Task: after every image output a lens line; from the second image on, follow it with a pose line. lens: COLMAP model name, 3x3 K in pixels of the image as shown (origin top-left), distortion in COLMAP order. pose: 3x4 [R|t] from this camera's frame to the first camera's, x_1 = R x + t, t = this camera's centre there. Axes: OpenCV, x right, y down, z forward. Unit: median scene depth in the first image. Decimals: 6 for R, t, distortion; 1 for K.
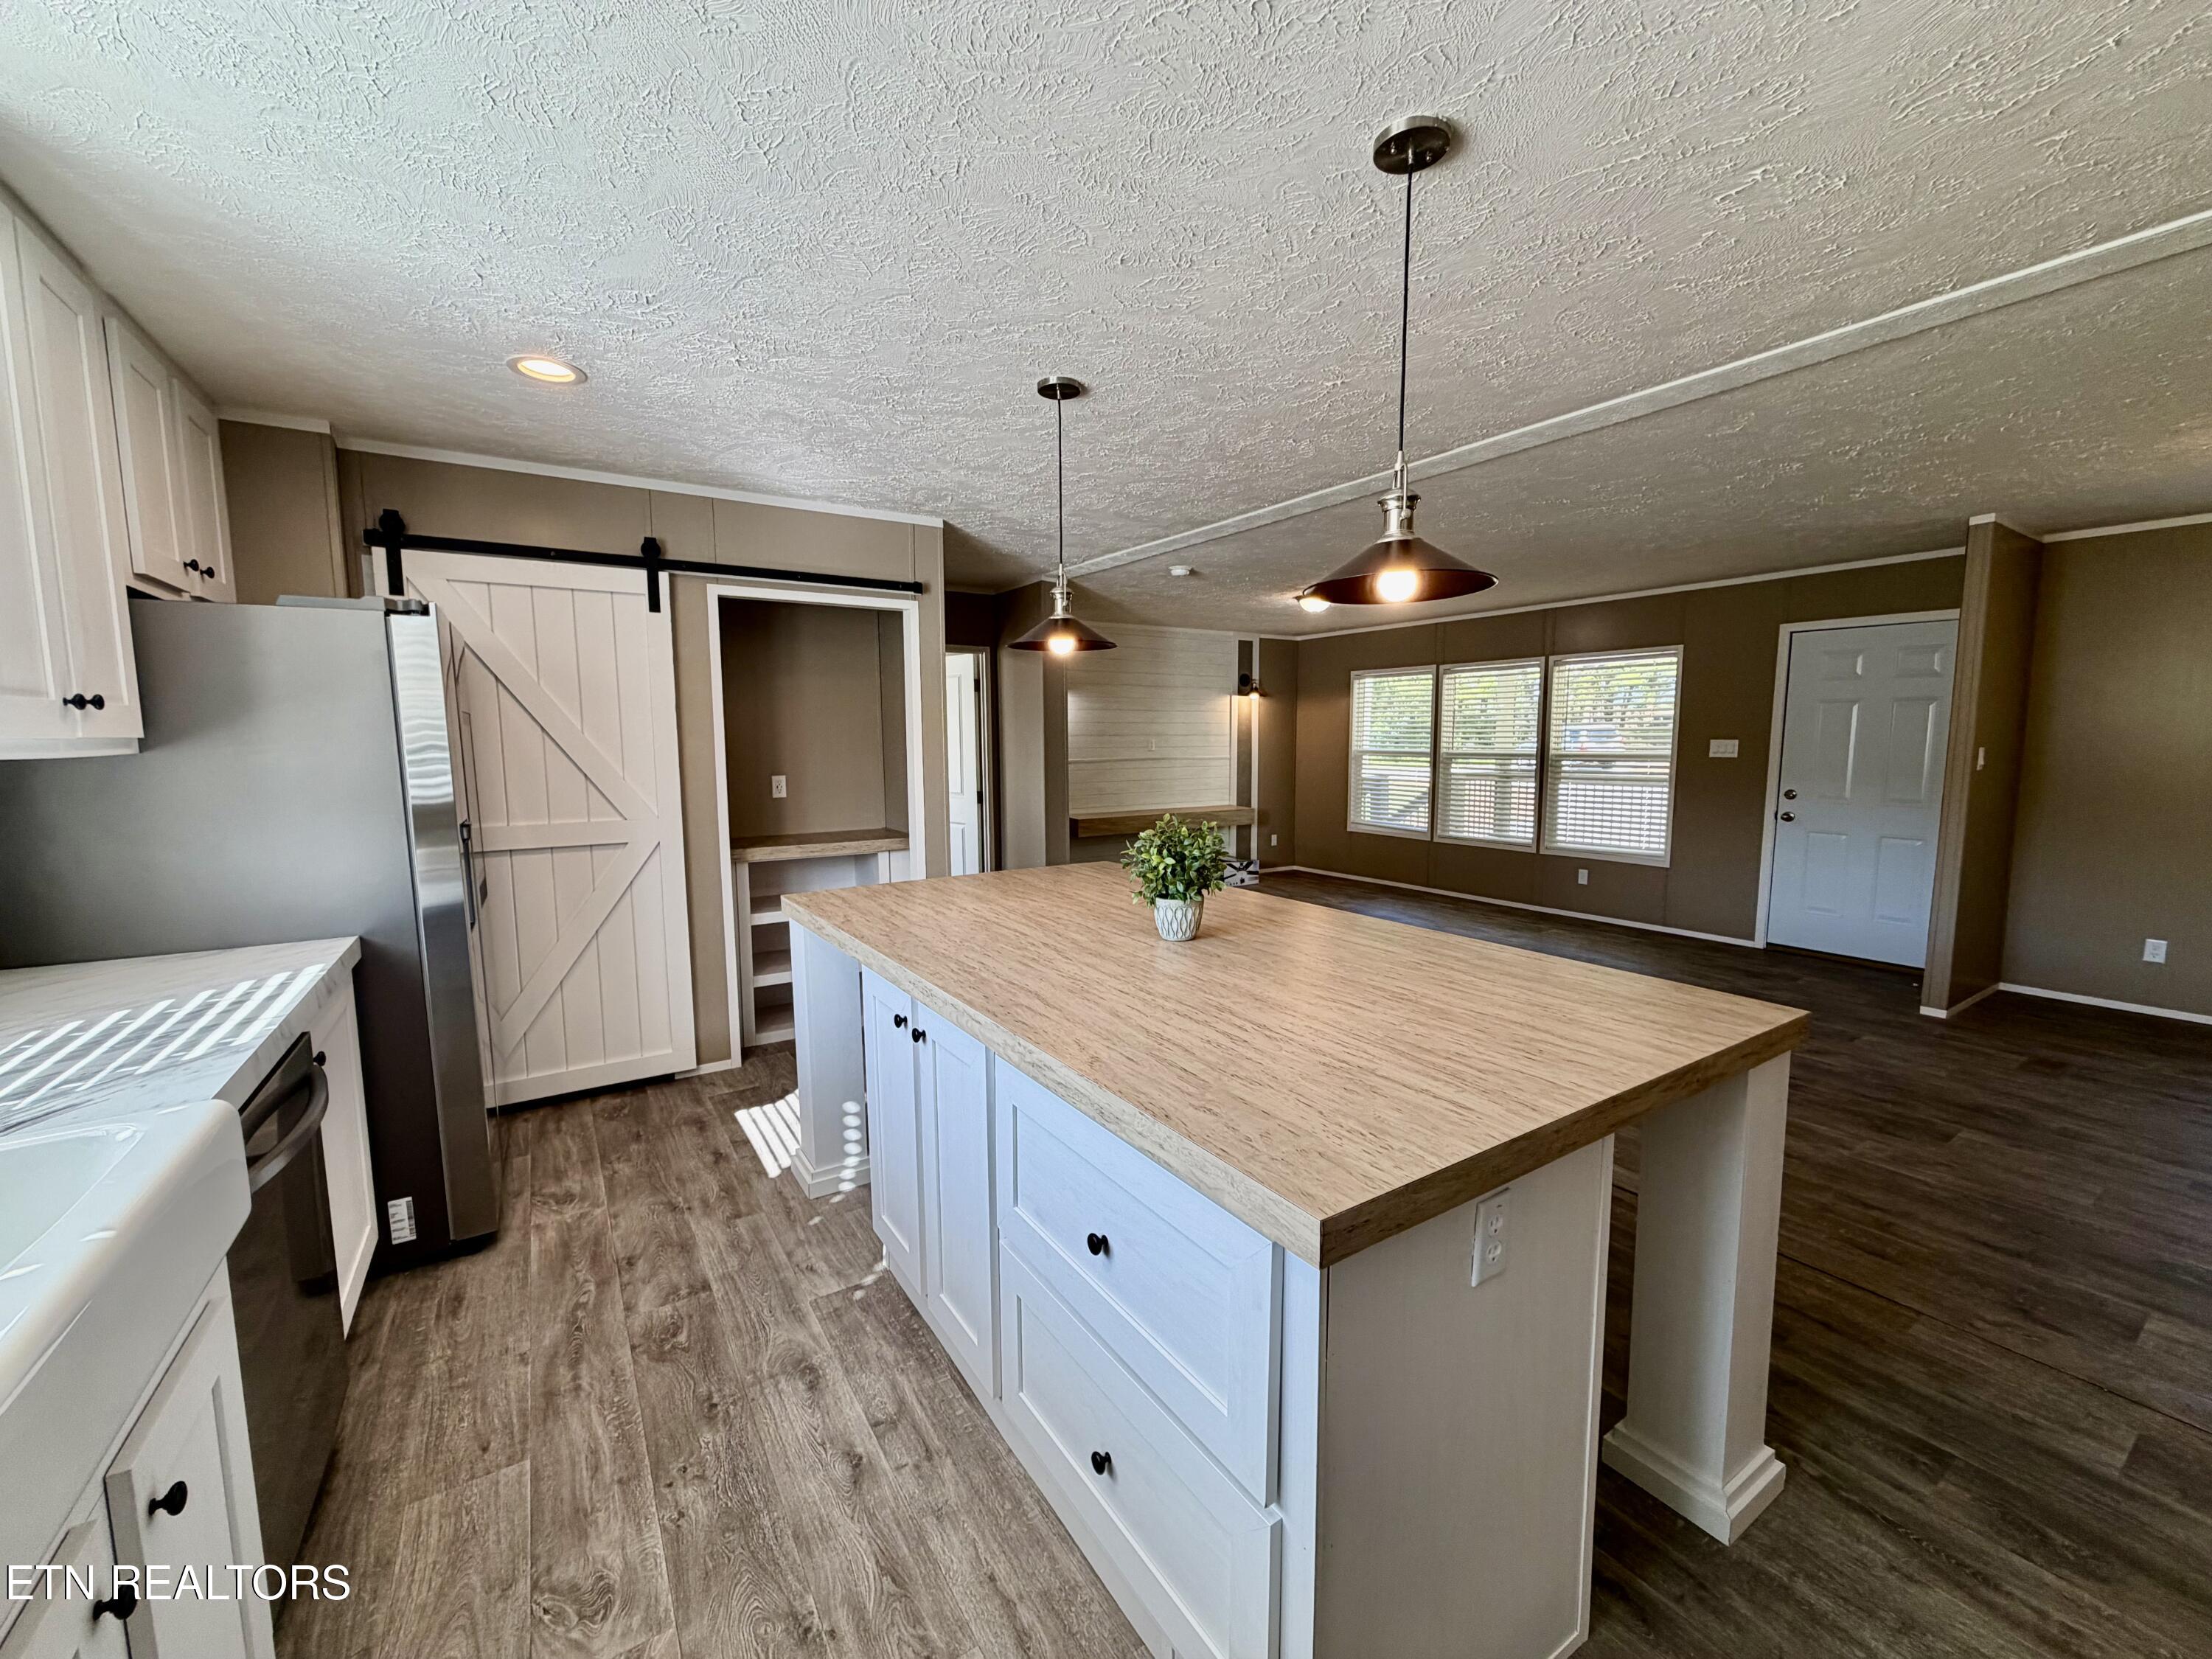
lens RADIAL K [[896.5, 0, 1106.0], [0, 896.5, 829.5], [0, 0, 1]] dist [0.008658, -0.000023]
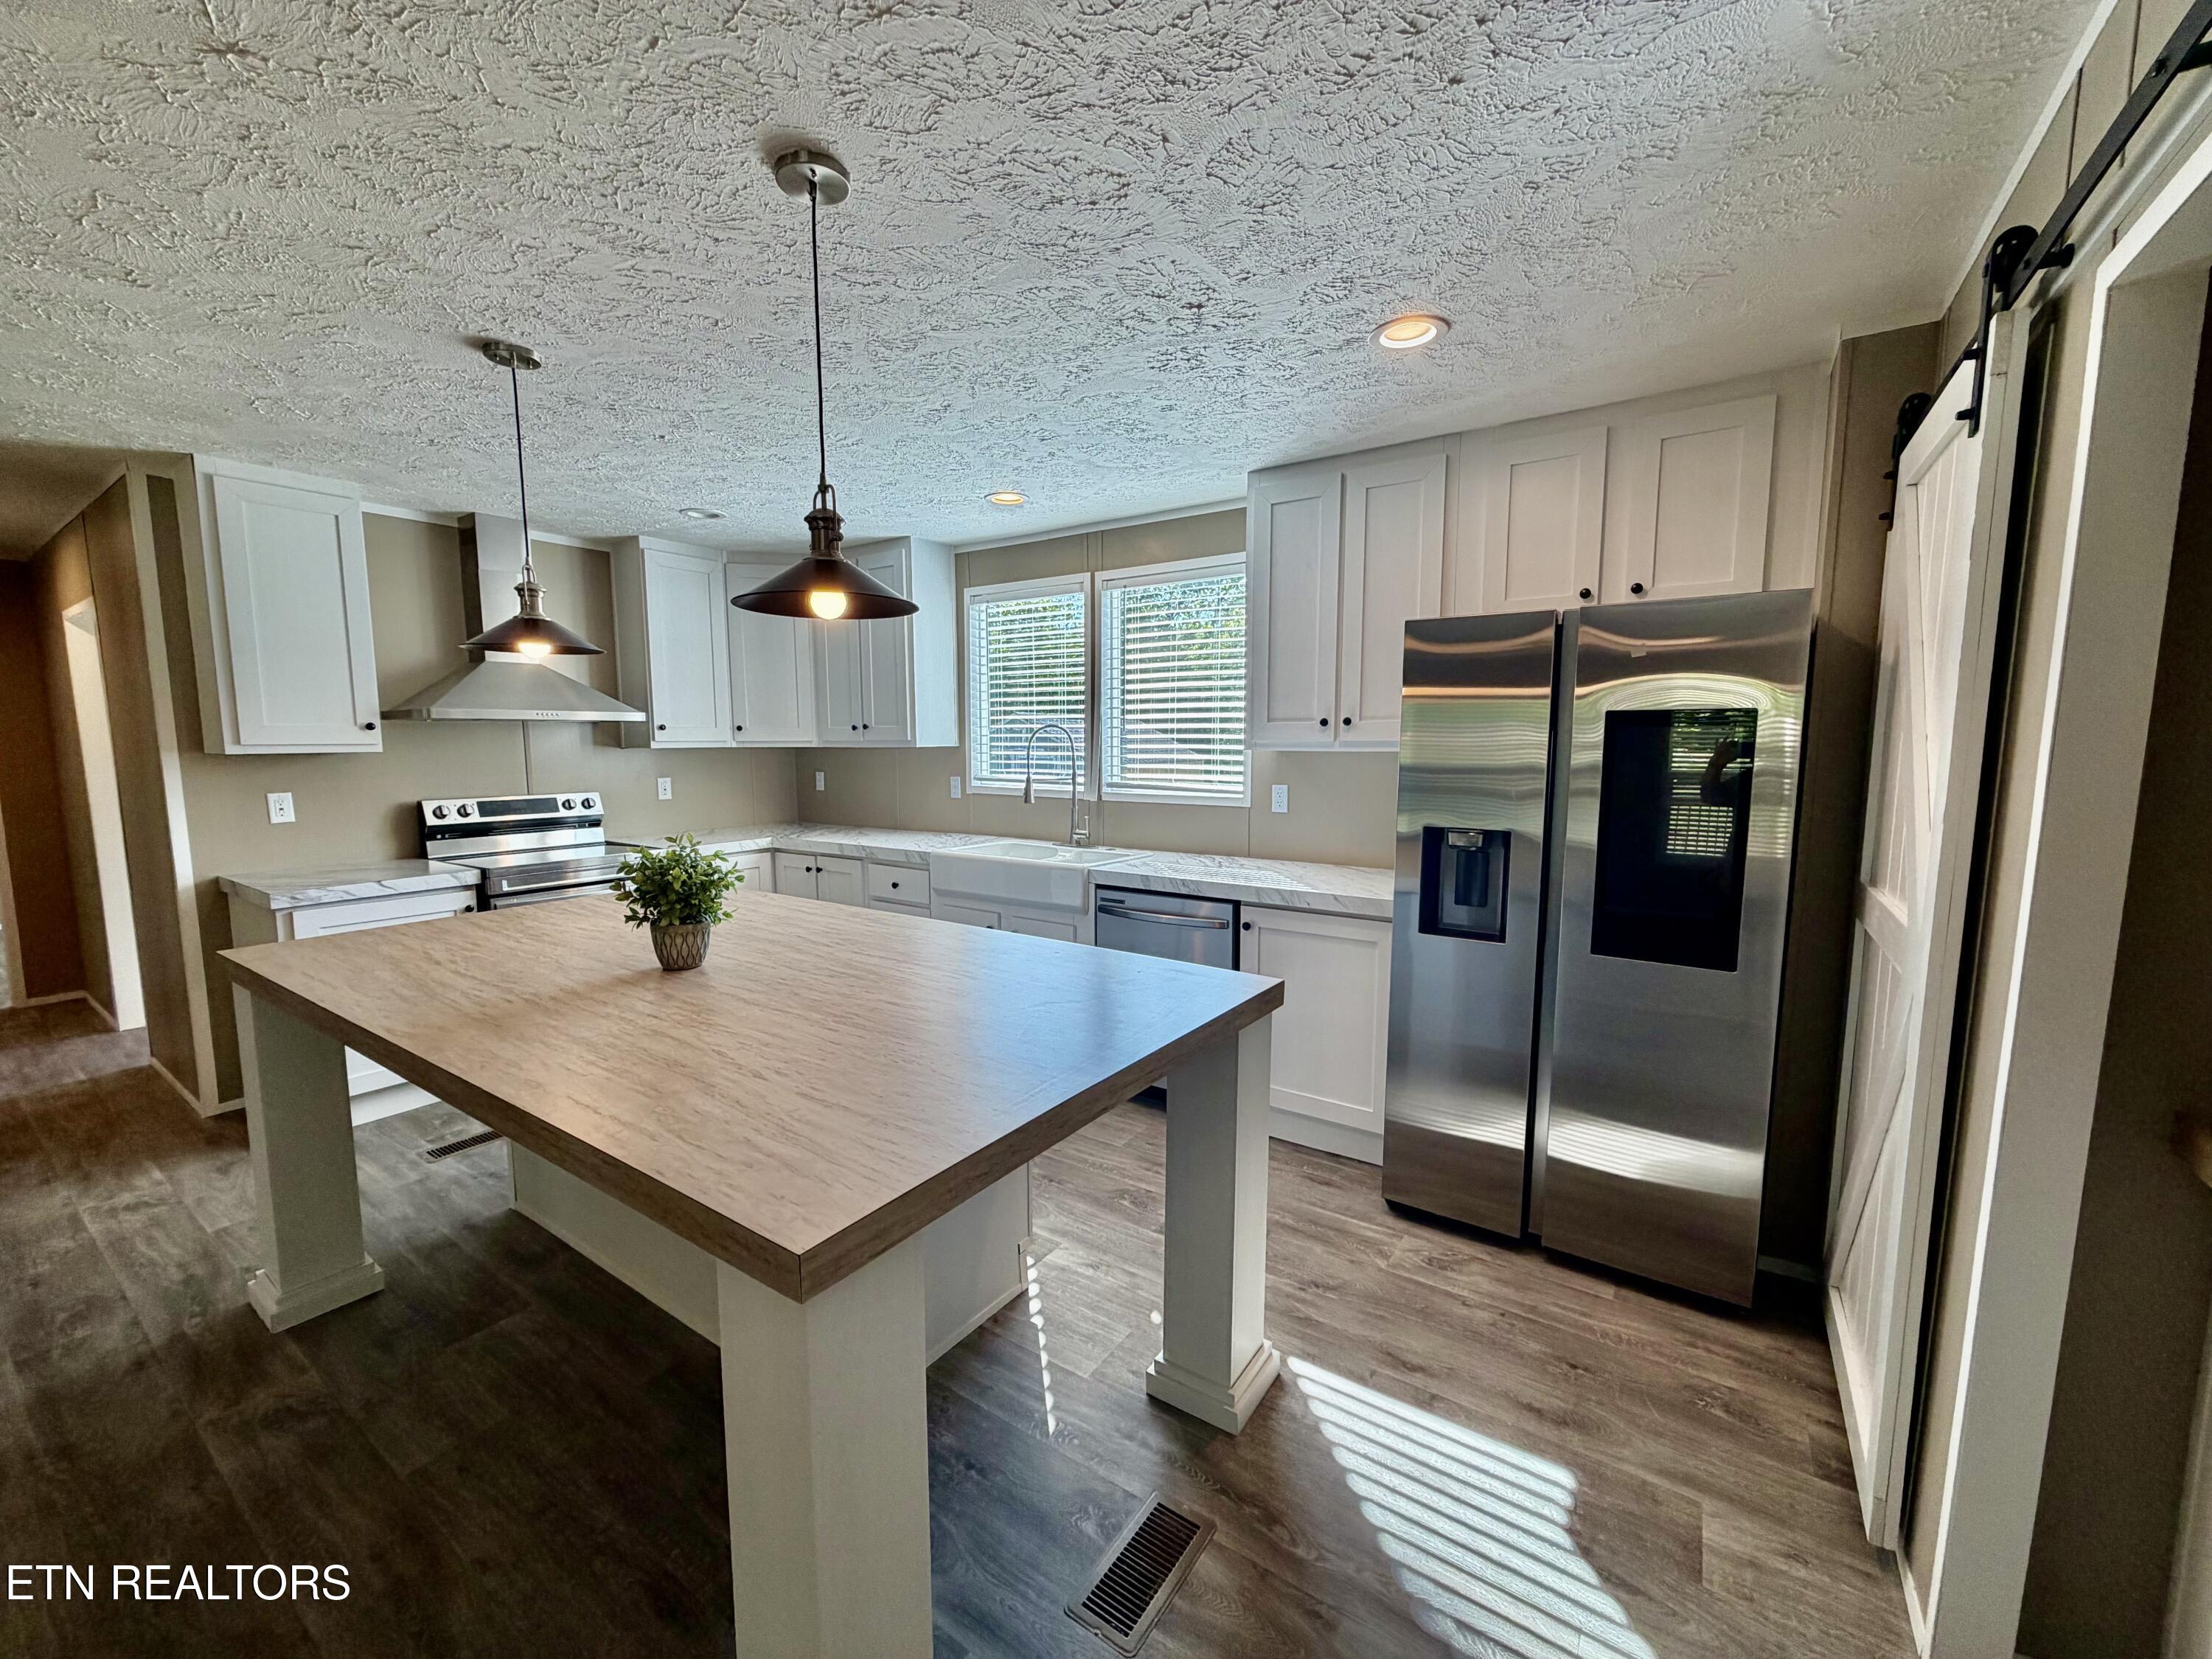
lens RADIAL K [[878.6, 0, 1100.0], [0, 878.6, 832.1], [0, 0, 1]] dist [0.000608, -0.000347]
pose [[-0.926370, 0.047109, -0.373656, 0.011693], [-0.033665, 0.977816, 0.206742, -0.151244], [0.375106, 0.204099, -0.904234, 1.363194]]
